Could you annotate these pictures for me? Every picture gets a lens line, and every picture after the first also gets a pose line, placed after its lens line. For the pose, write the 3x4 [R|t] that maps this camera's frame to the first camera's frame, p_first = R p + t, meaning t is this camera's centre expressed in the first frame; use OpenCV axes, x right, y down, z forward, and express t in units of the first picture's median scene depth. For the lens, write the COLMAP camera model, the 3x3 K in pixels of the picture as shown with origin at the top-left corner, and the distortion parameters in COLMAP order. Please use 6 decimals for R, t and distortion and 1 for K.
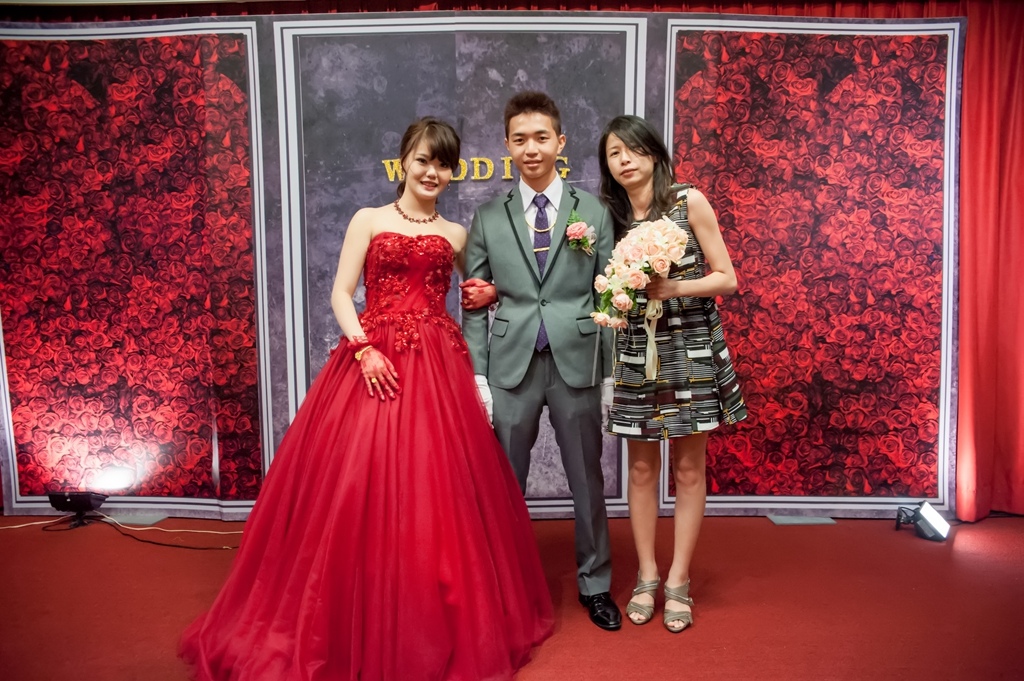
lens RADIAL K [[714.2, 0, 513.4], [0, 714.2, 344.5], [0, 0, 1]] dist [-0.087297, 0.048393]
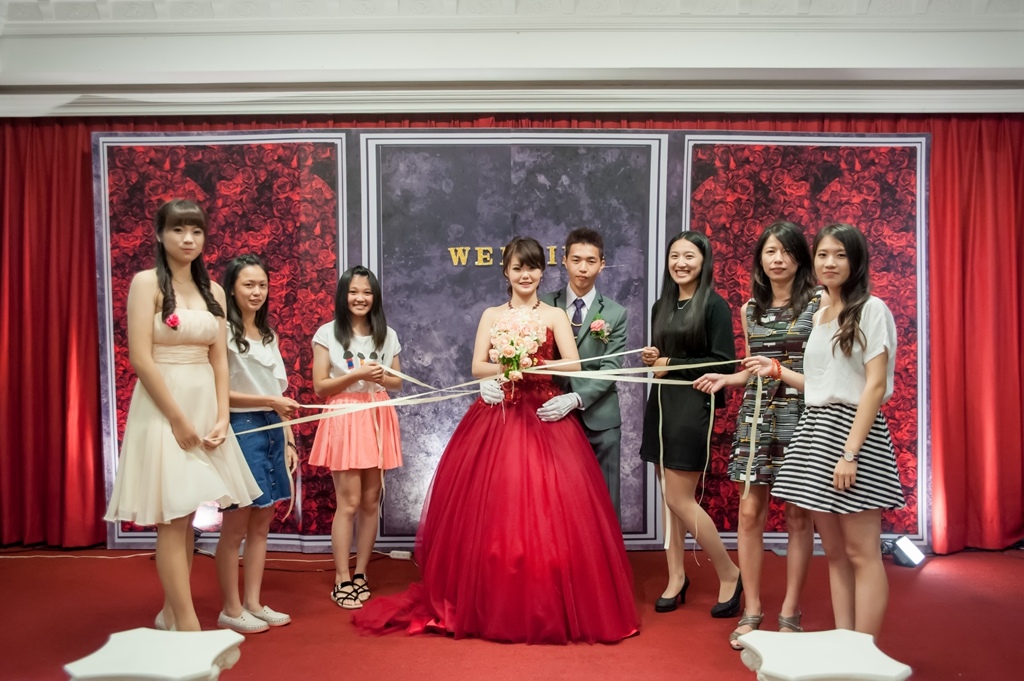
lens RADIAL K [[890.6, 0, 509.6], [0, 890.6, 347.0], [0, 0, 1]] dist [-0.066931, 0.034194]
pose [[0.999954, 0.005607, 0.007802, -0.092154], [-0.005176, 0.998516, -0.054206, -0.011213], [-0.008094, 0.054163, 0.998499, -0.500866]]
